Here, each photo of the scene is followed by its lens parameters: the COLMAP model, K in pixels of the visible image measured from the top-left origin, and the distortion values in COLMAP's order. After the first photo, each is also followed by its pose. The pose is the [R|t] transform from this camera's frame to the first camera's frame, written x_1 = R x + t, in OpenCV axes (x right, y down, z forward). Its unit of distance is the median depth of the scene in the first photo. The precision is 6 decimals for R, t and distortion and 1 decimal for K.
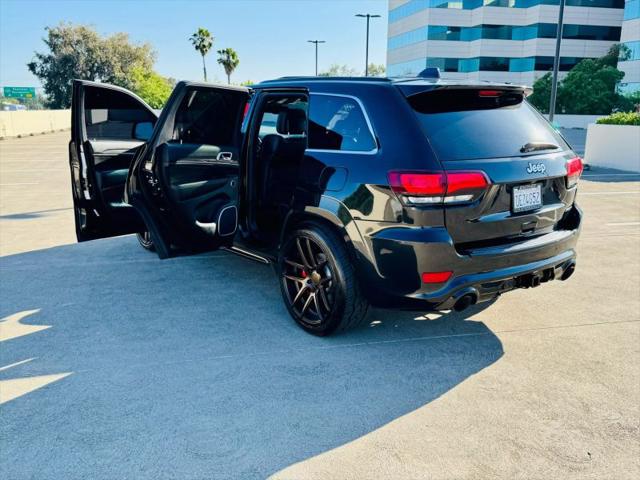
lens RADIAL K [[572.3, 0, 320.3], [0, 572.3, 245.9], [0, 0, 1]] dist [0.081350, -0.126448]
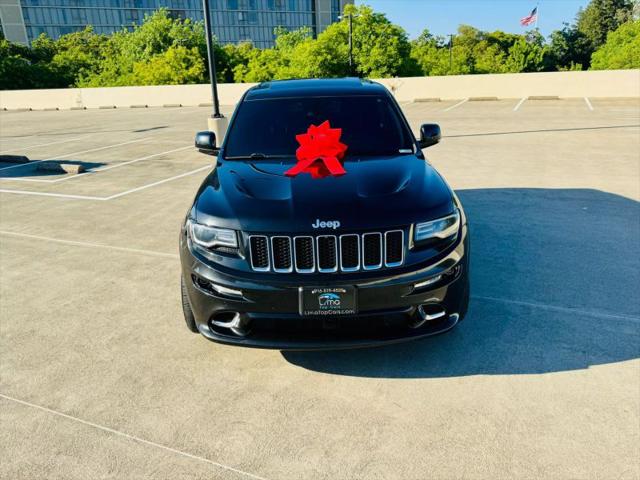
lens RADIAL K [[509.0, 0, 316.2], [0, 509.0, 240.9], [0, 0, 1]] dist [0.059735, -0.085127]
pose [[-0.800872, -0.167630, 0.574896, -0.817892], [0.172163, 0.855038, 0.489152, -0.652244], [-0.573554, 0.490724, -0.655916, 2.320786]]
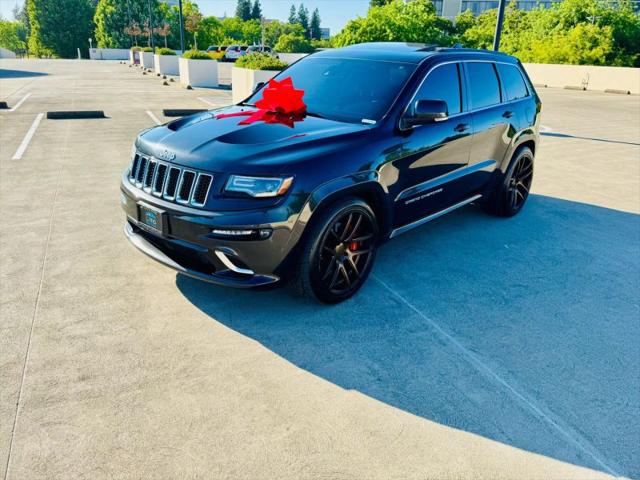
lens RADIAL K [[509.0, 0, 320.5], [0, 509.0, 239.0], [0, 0, 1]] dist [0.059735, -0.085127]
pose [[-0.175995, -0.353755, 0.918631, -1.288555], [0.200514, 0.900750, 0.385284, -0.460821], [-0.963753, 0.252006, -0.087594, 1.675204]]
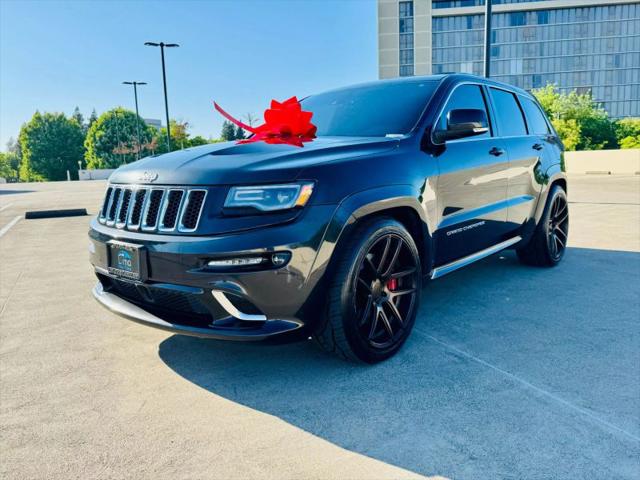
lens RADIAL K [[509.0, 0, 319.3], [0, 509.0, 238.6], [0, 0, 1]] dist [0.059735, -0.085127]
pose [[-0.210322, -0.145581, 0.966732, -1.106389], [0.254312, 0.946661, 0.197886, -0.305624], [-0.943976, 0.287471, -0.162080, 1.732309]]
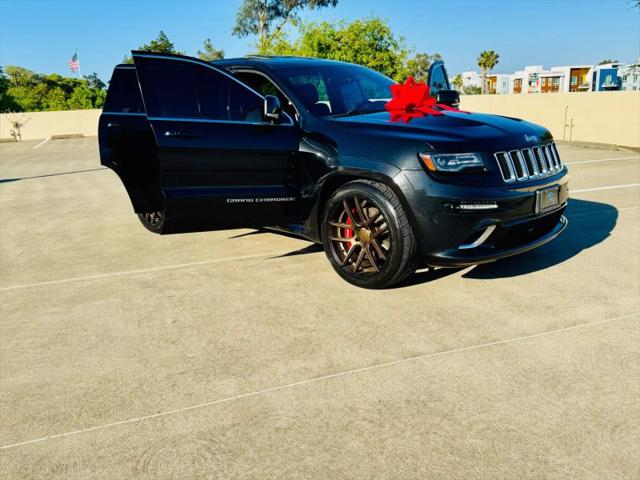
lens RADIAL K [[562.1, 0, 312.3], [0, 562.1, 252.8], [0, 0, 1]] dist [0.088140, -0.142402]
pose [[-0.992236, 0.063447, -0.106967, 0.108926], [0.004764, 0.878839, 0.477094, -0.611584], [0.124277, 0.472880, -0.872318, 2.740232]]
